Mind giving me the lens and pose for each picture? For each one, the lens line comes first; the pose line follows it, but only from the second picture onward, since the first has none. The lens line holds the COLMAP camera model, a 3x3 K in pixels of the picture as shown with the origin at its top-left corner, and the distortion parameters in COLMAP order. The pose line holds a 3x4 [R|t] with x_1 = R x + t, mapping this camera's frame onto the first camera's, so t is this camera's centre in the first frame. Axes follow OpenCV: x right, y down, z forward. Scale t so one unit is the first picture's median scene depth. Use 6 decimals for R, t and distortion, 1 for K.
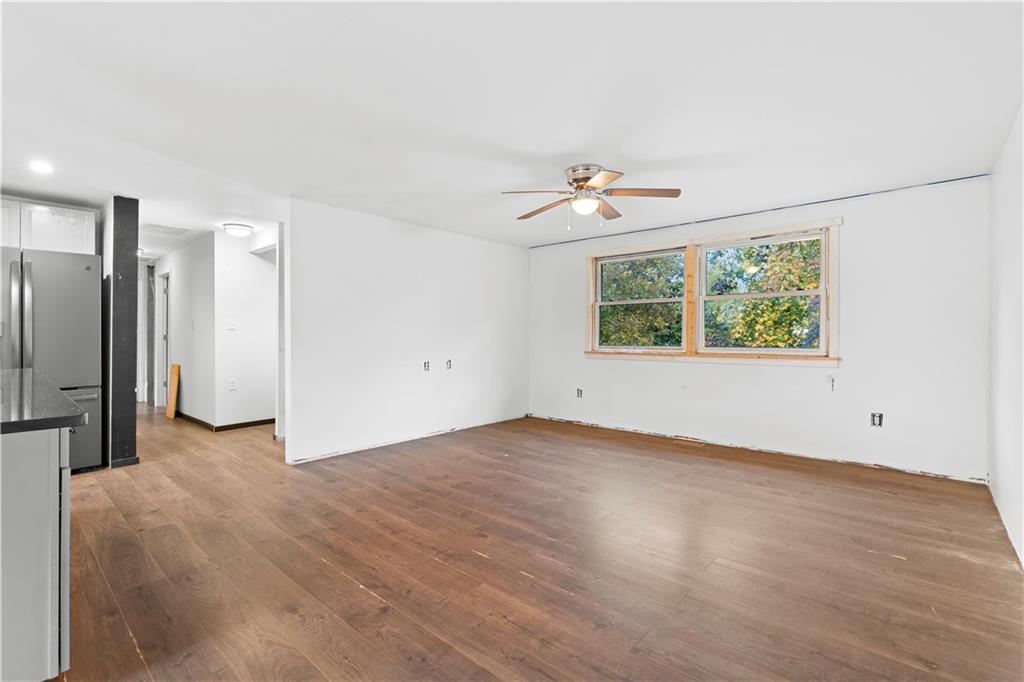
lens RADIAL K [[464.7, 0, 510.7], [0, 464.7, 331.8], [0, 0, 1]] dist [-0.011903, 0.003822]
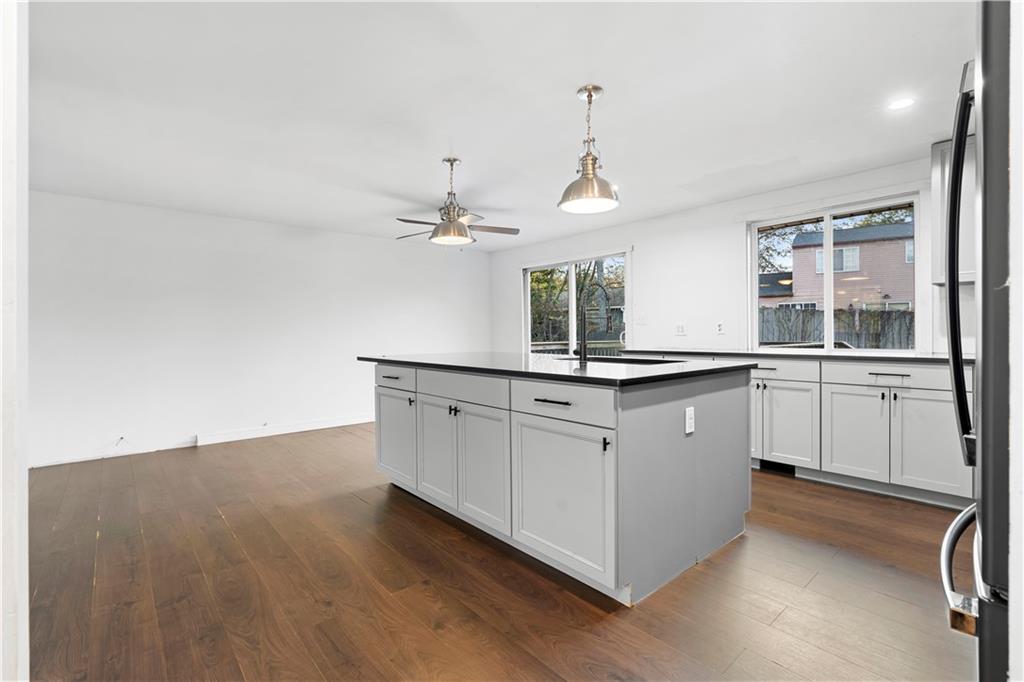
lens RADIAL K [[464.7, 0, 512.8], [0, 464.7, 335.6], [0, 0, 1]] dist [-0.011903, 0.003822]
pose [[-0.991050, 0.008396, 0.133227, -0.723697], [0.008632, 0.999962, 0.001187, 0.015377], [-0.133212, 0.002326, -0.991085, 1.200668]]
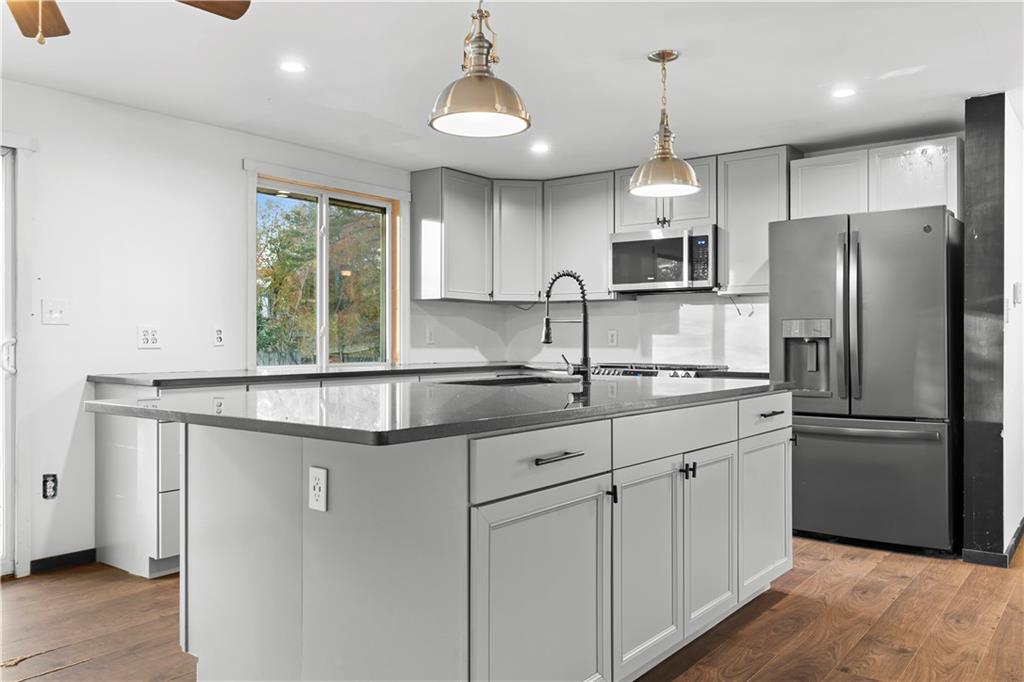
lens RADIAL K [[797.2, 0, 509.0], [0, 797.2, 337.4], [0, 0, 1]] dist [0.007583, -0.006543]
pose [[0.065493, -0.003554, -0.997847, 0.117955], [0.002912, 0.999990, -0.003370, 0.011044], [0.997849, -0.002685, 0.065503, 0.356529]]
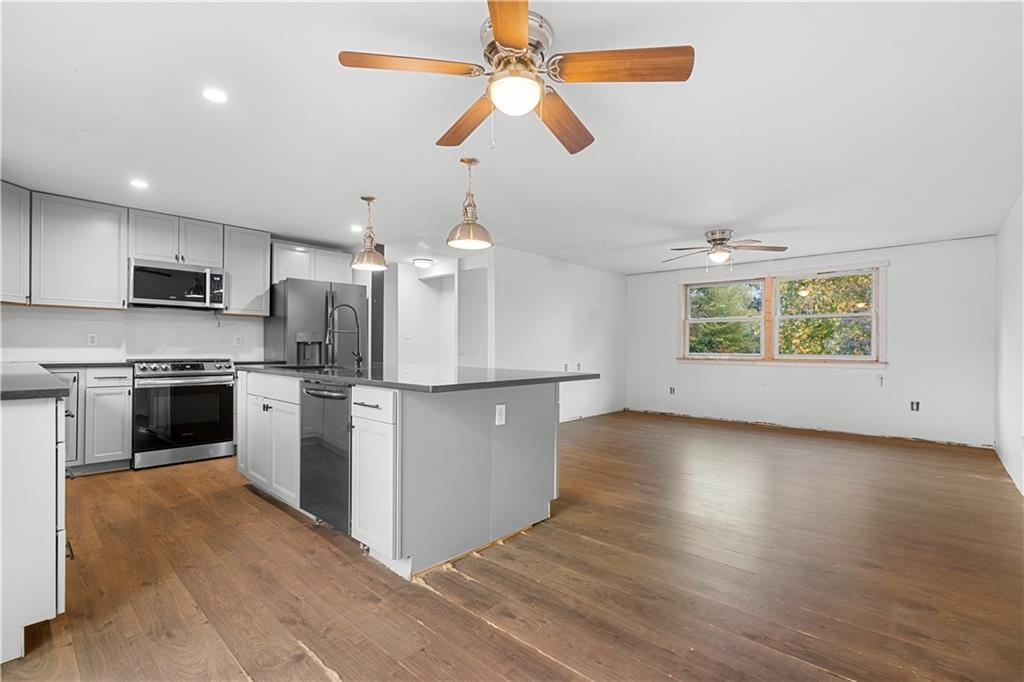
lens RADIAL K [[464.7, 0, 513.0], [0, 464.7, 340.3], [0, 0, 1]] dist [-0.011903, 0.003822]
pose [[0.999925, 0.007012, -0.010077, -0.420400], [-0.007096, 0.999941, -0.008266, 0.011158], [0.010019, 0.008336, 0.999915, -0.420387]]
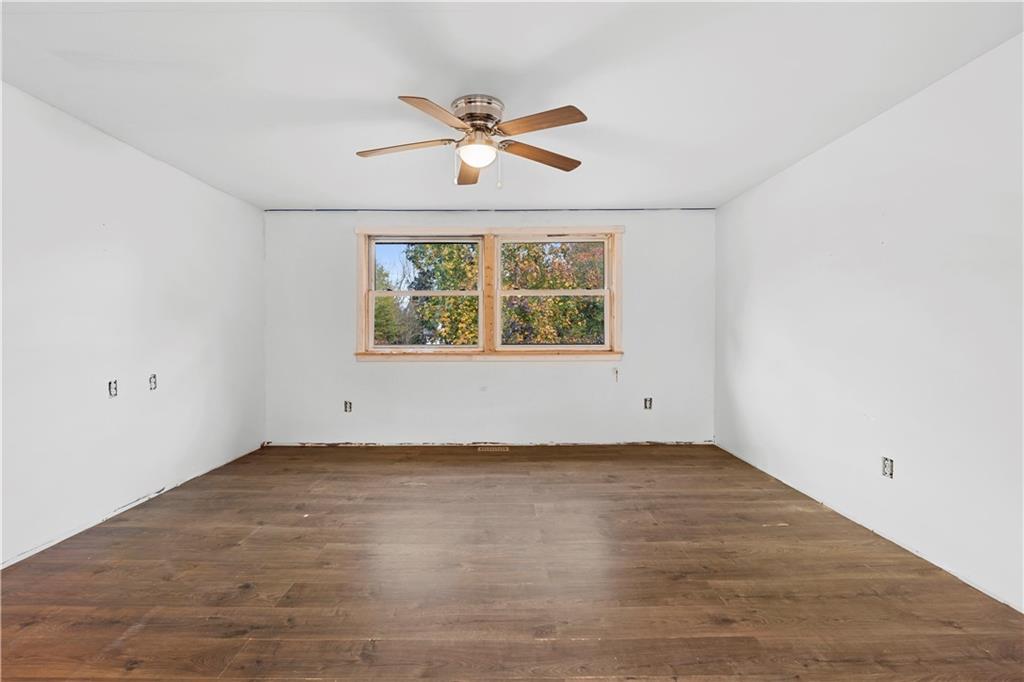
lens RADIAL K [[464.7, 0, 508.7], [0, 464.7, 337.7], [0, 0, 1]] dist [-0.011903, 0.003822]
pose [[0.745542, -0.010110, 0.666381, -0.257408], [-0.001017, 0.999866, 0.016308, 0.004306], [-0.666457, -0.012836, 0.745433, 0.366204]]
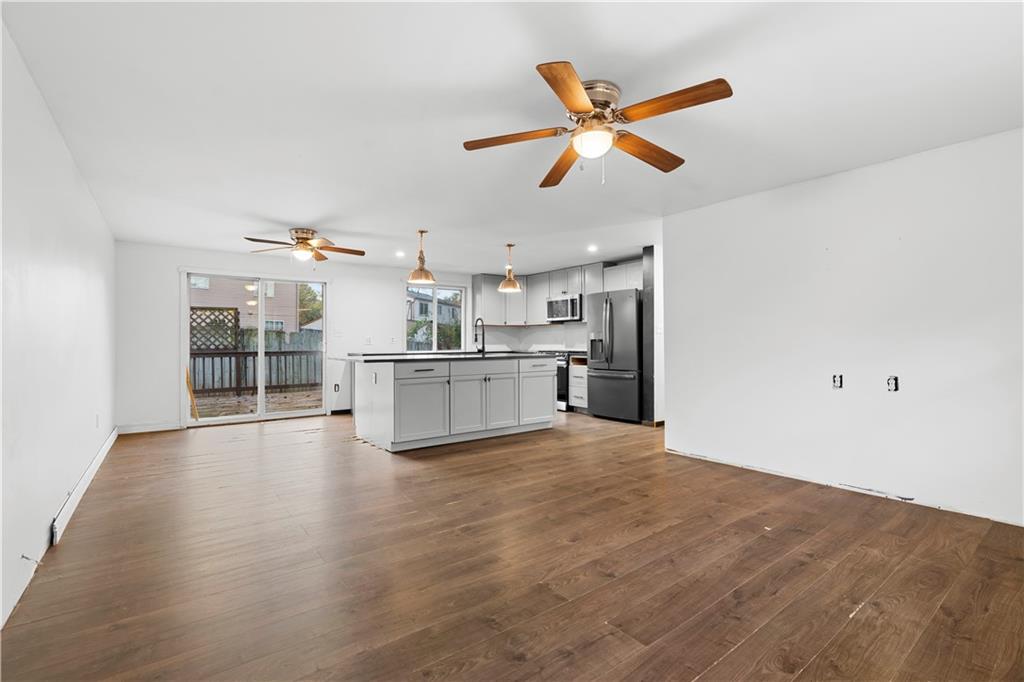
lens RADIAL K [[464.7, 0, 512.2], [0, 464.7, 341.4], [0, 0, 1]] dist [-0.011903, 0.003822]
pose [[-0.195598, -0.000926, -0.980684, 0.743468], [0.007958, 0.999965, -0.002531, 0.017170], [0.980652, -0.008299, -0.195584, 0.886520]]
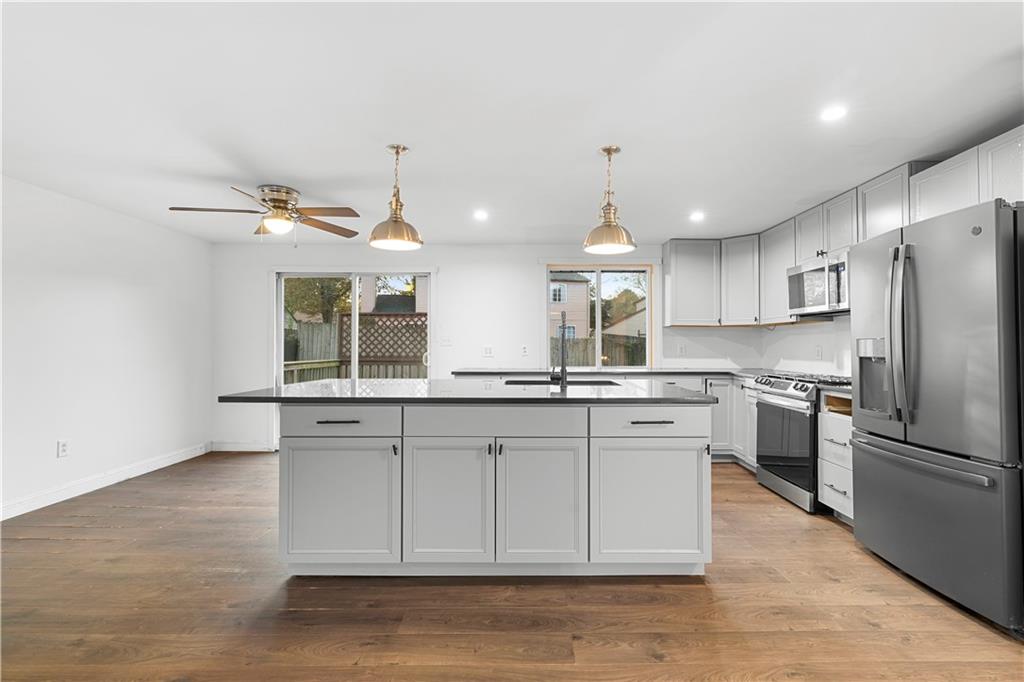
lens RADIAL K [[464.7, 0, 534.7], [0, 464.7, 339.2], [0, 0, 1]] dist [-0.011903, 0.003822]
pose [[-0.743311, -0.010559, -0.668863, -0.194834], [0.001002, 0.999857, -0.016898, -0.006411], [0.668945, -0.013231, -0.743194, 1.024615]]
